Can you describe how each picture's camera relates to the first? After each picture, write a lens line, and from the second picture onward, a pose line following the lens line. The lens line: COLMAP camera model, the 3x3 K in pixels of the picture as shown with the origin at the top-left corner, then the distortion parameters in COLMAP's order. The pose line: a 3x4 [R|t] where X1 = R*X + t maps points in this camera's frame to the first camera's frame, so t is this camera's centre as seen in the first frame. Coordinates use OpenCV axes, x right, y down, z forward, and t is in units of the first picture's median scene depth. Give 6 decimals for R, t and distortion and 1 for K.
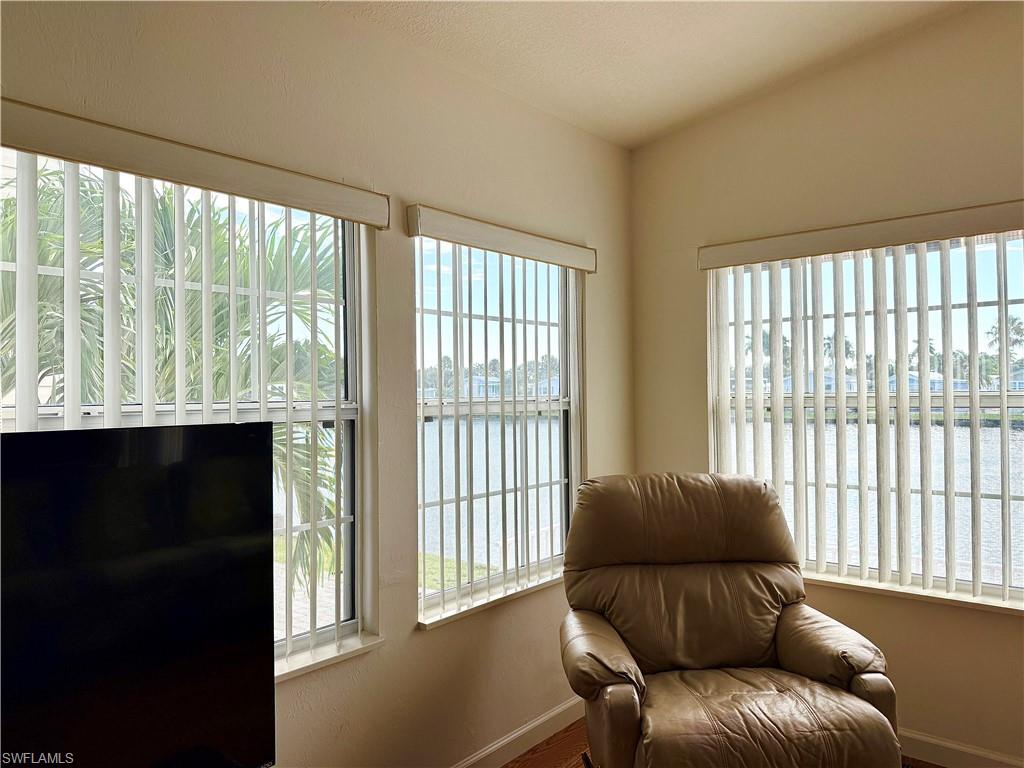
lens RADIAL K [[729.9, 0, 512.0], [0, 729.9, 384.0], [0, 0, 1]] dist [0.053009, -0.000591]
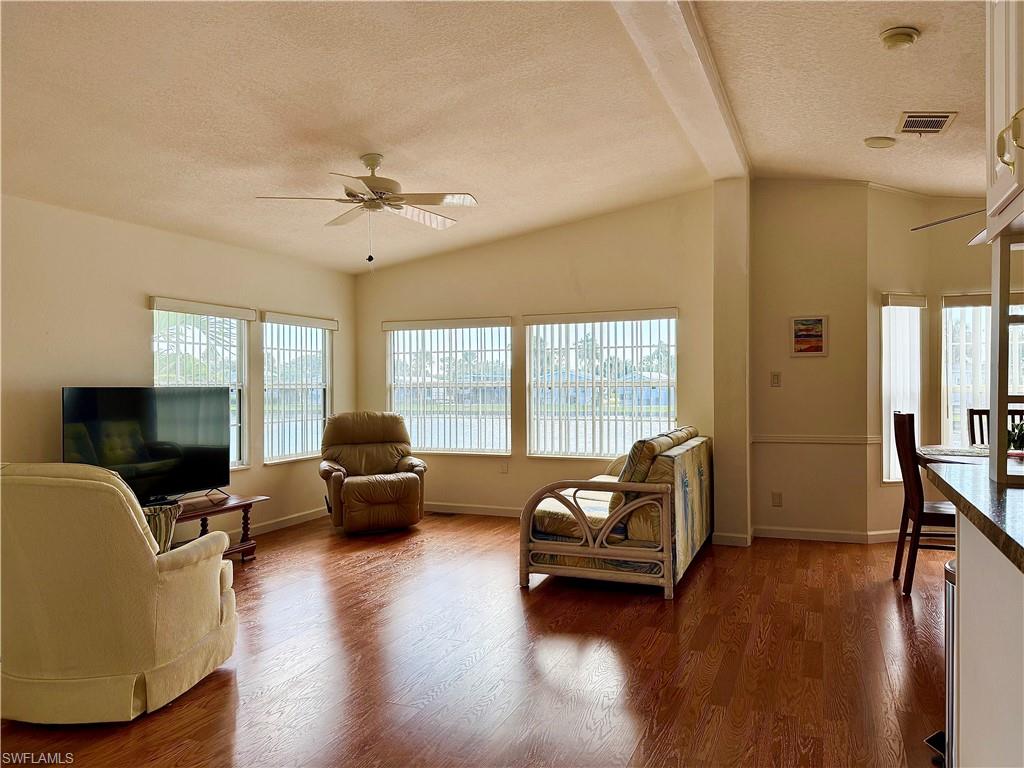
lens RADIAL K [[714.3, 0, 519.0], [0, 714.3, 384.8], [0, 0, 1]] dist [0.047587, -0.065089]
pose [[0.953160, 0.004644, 0.302431, -0.033835], [-0.006767, 0.999959, 0.005972, 0.008183], [-0.302391, -0.007739, 0.953152, -1.732634]]
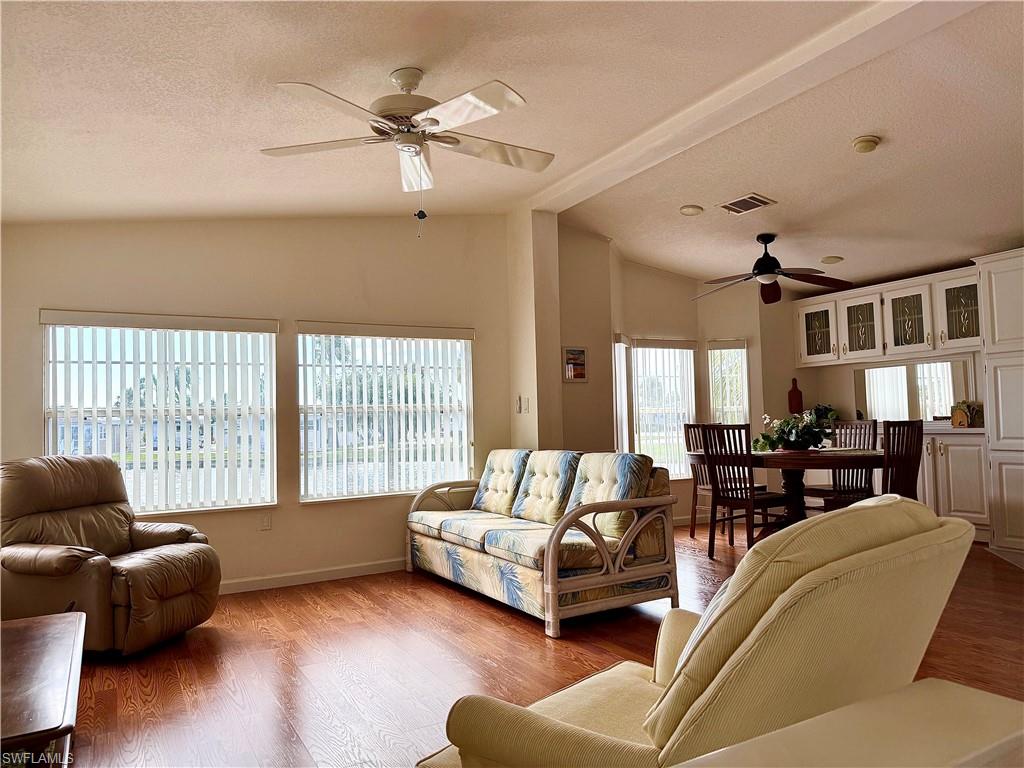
lens RADIAL K [[698.4, 0, 510.8], [0, 698.4, 386.3], [0, 0, 1]] dist [0.066870, -0.074880]
pose [[0.356214, 0.044352, 0.933351, -0.920391], [0.011518, 0.998589, -0.051848, 0.069476], [-0.934334, 0.029220, 0.355200, -0.484003]]
